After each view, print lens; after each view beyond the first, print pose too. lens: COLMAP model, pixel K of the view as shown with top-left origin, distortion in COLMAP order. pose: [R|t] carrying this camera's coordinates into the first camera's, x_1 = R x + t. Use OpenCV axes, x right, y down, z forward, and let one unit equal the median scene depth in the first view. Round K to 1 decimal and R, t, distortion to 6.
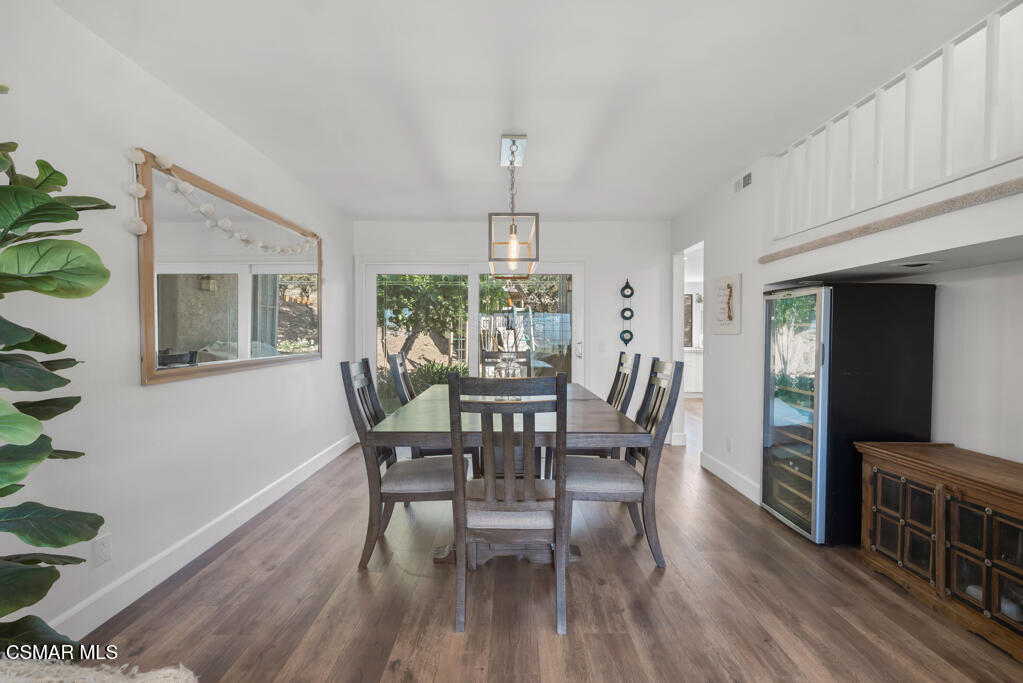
lens RADIAL K [[465.3, 0, 511.5], [0, 465.3, 341.5], [0, 0, 1]] dist [0.006912, 0.000713]
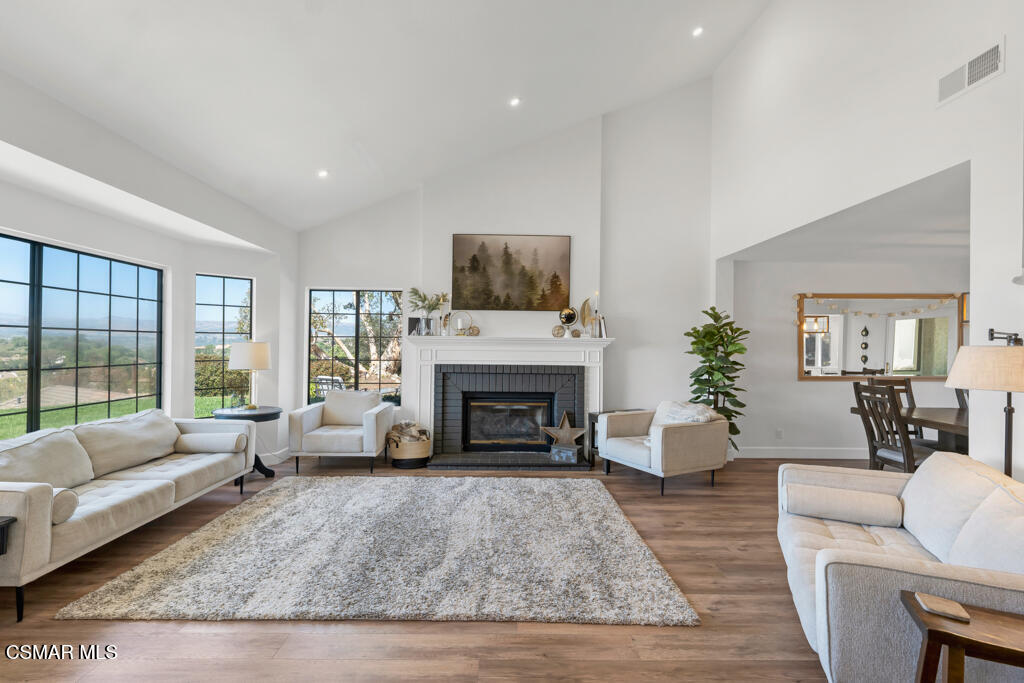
lens RADIAL K [[465.8, 0, 512.0], [0, 465.8, 341.5], [0, 0, 1]] dist [0.006912, 0.000713]
pose [[0.045111, -0.008421, -0.998947, 2.034598], [-0.023840, 0.999671, -0.009503, -0.055900], [0.998698, 0.024243, 0.044895, -0.043784]]
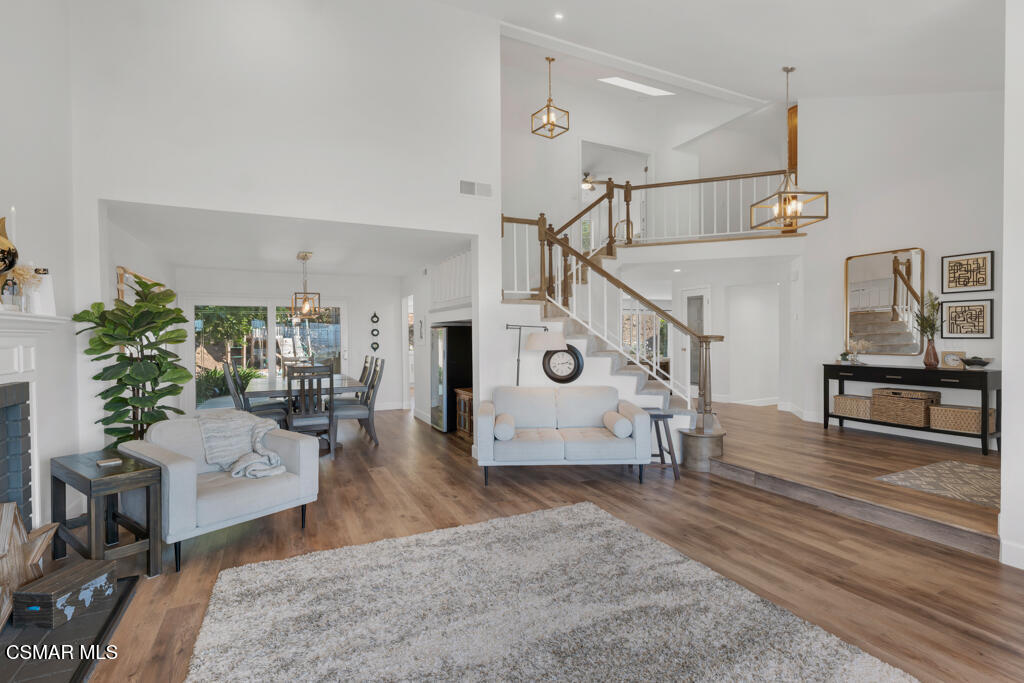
lens RADIAL K [[479.2, 0, 512.0], [0, 479.2, 341.5], [0, 0, 1]] dist [0.000697, 0.000419]
pose [[0.897691, -0.015413, 0.440356, -0.093113], [0.016893, 0.999857, 0.000558, -0.027304], [-0.440301, 0.006938, 0.897823, -1.034732]]
